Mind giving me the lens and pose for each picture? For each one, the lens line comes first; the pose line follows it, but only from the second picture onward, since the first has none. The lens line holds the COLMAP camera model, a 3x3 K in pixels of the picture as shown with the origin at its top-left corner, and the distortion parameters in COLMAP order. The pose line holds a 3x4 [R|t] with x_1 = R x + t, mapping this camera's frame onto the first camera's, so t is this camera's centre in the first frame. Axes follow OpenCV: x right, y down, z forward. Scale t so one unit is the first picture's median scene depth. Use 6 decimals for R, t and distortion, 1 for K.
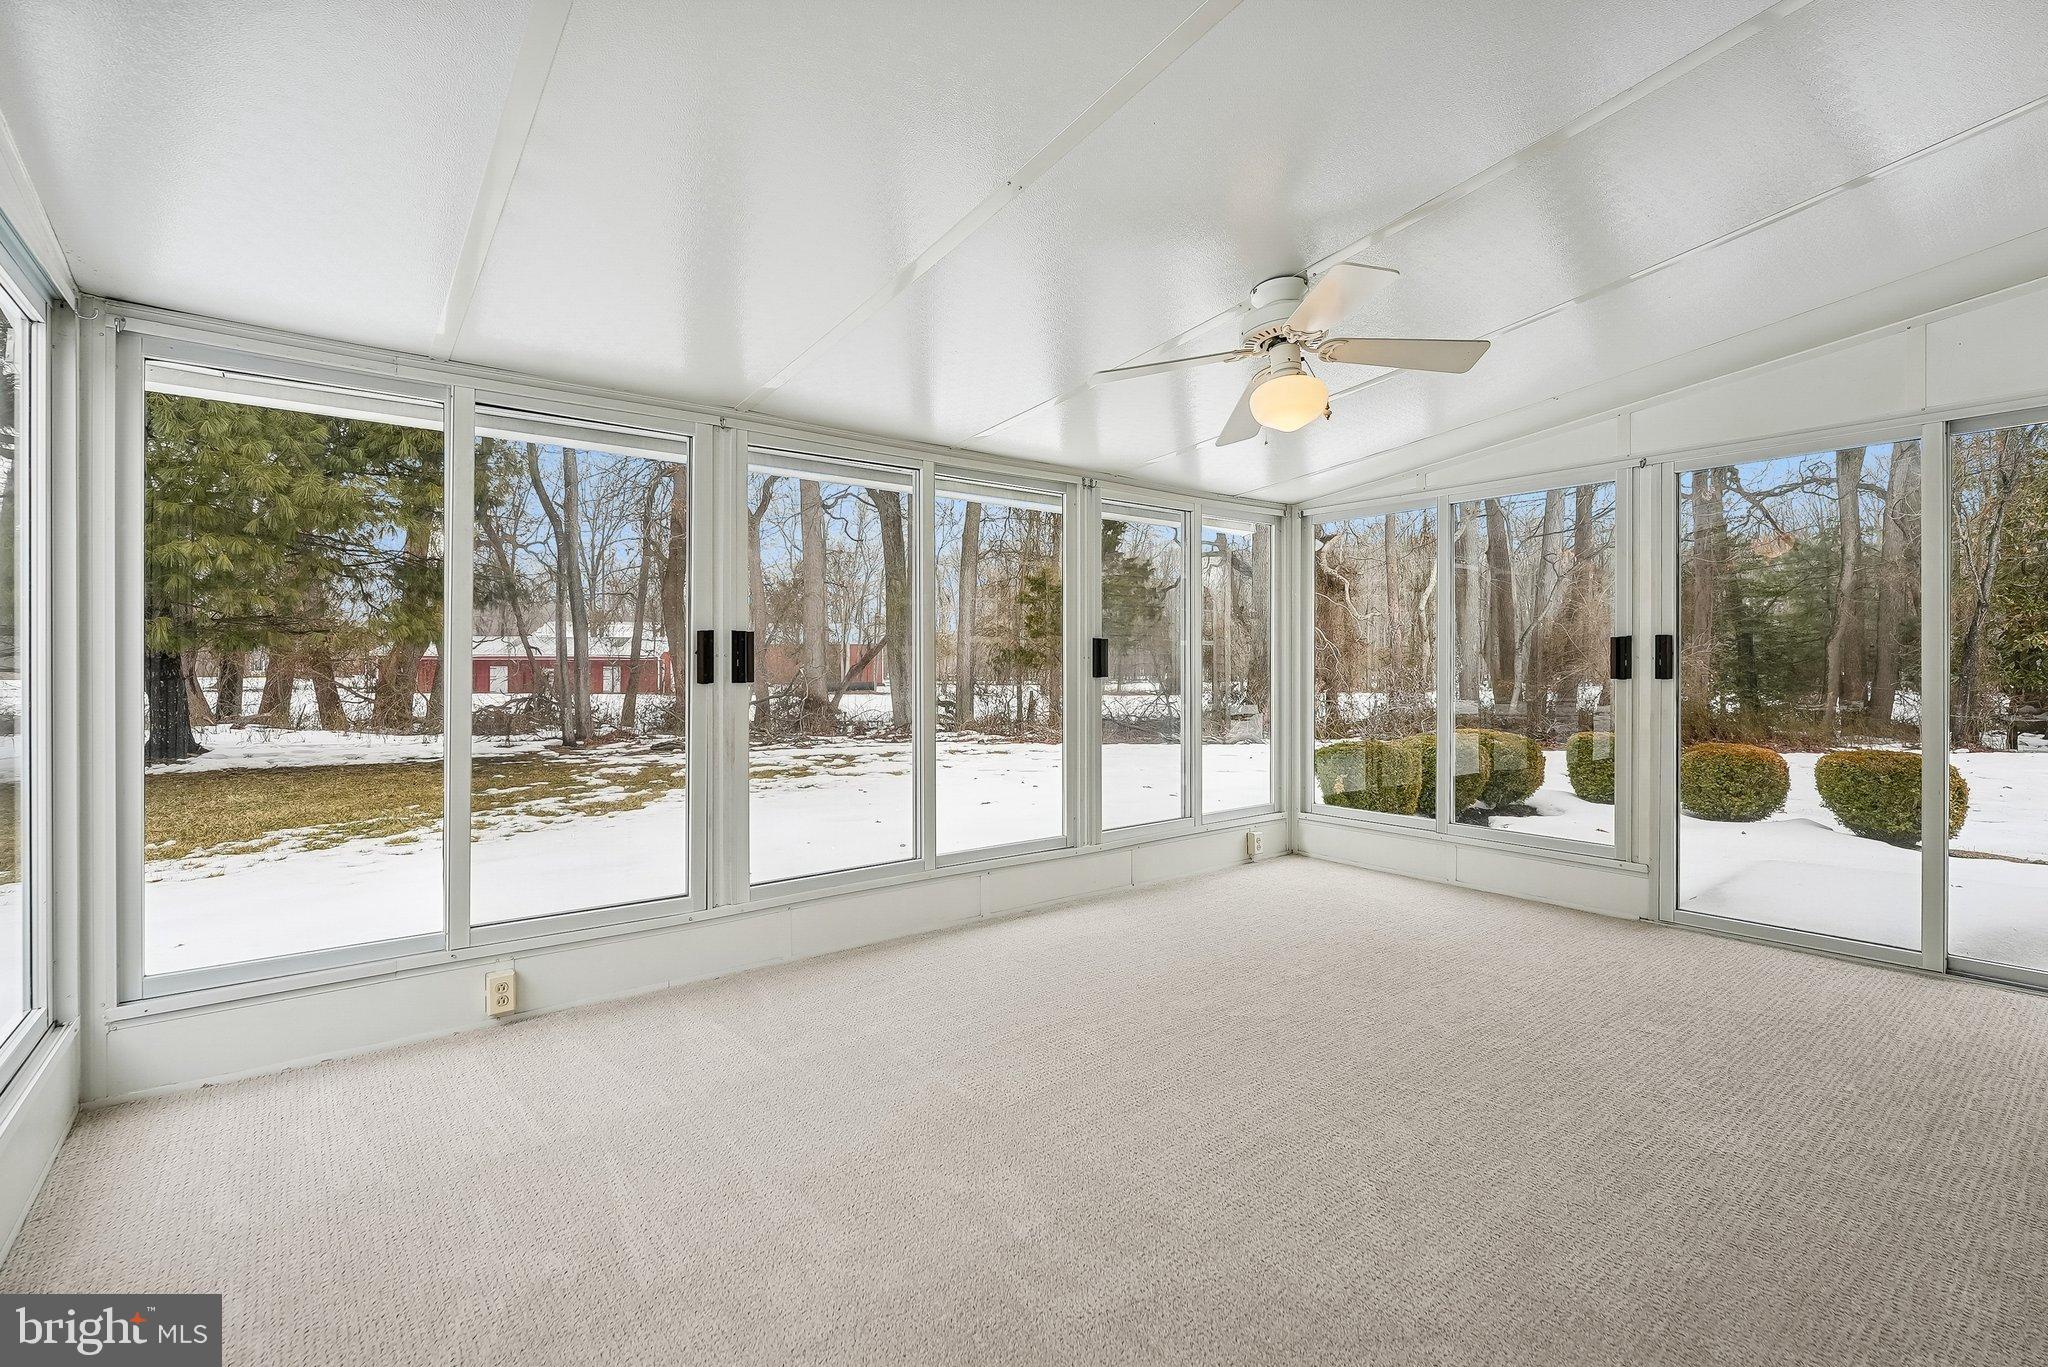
lens RADIAL K [[906.9, 0, 1029.6], [0, 906.9, 669.6], [0, 0, 1]] dist [-0.000247, 0.000625]
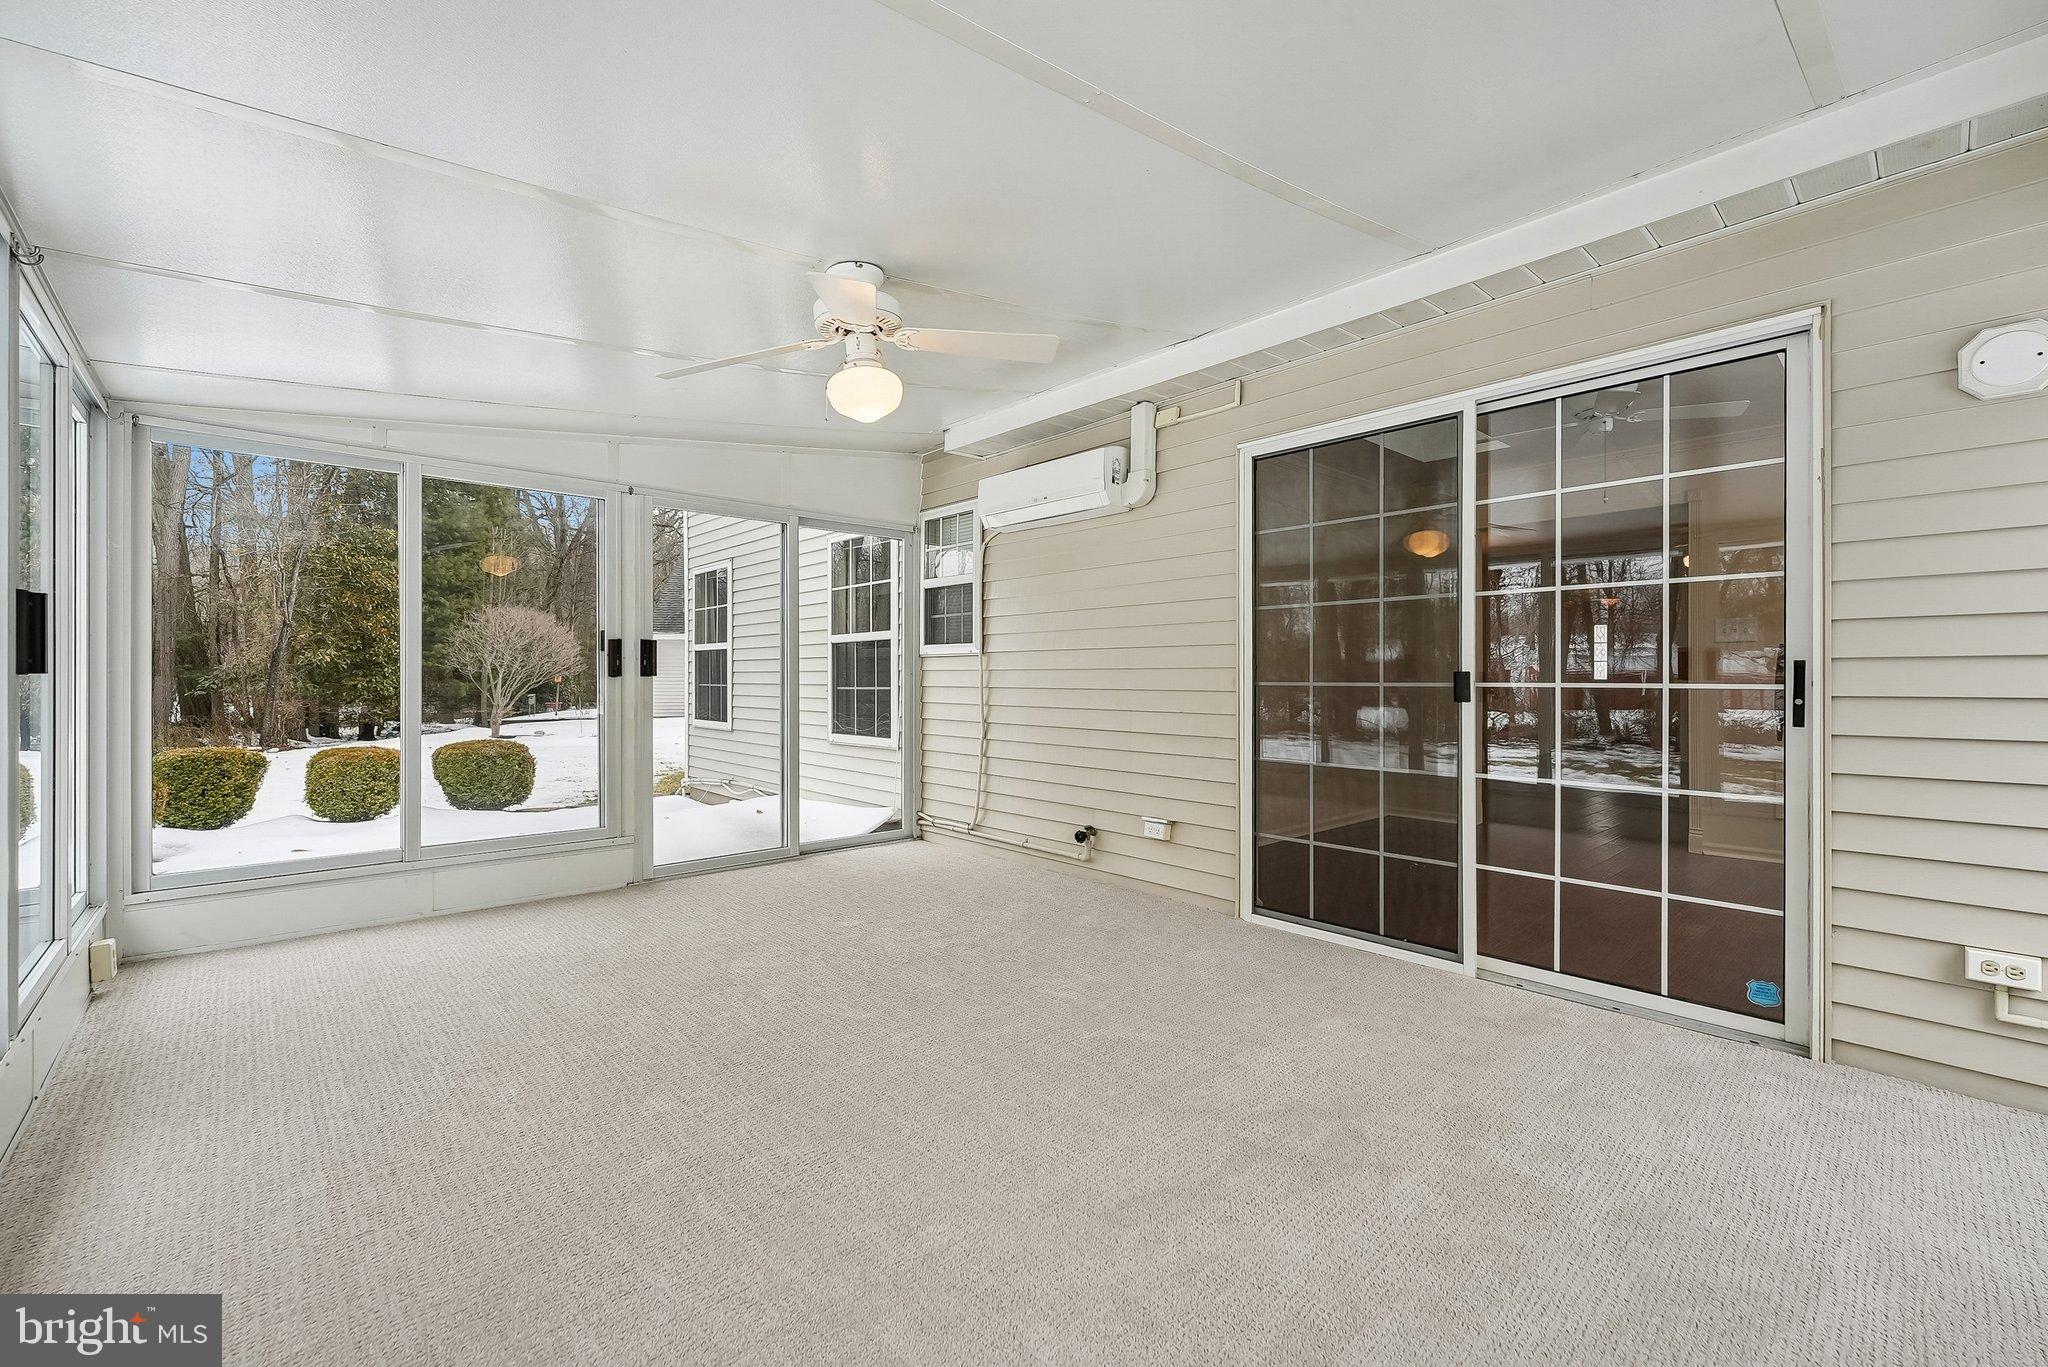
lens RADIAL K [[832.7, 0, 1029.3], [0, 832.7, 679.9], [0, 0, 1]] dist [0.002493, 0.000704]
pose [[-0.052413, -0.003431, 0.998620, -0.415063], [0.004065, 0.999985, 0.003649, 0.011916], [-0.998617, 0.004250, -0.052398, 0.544844]]
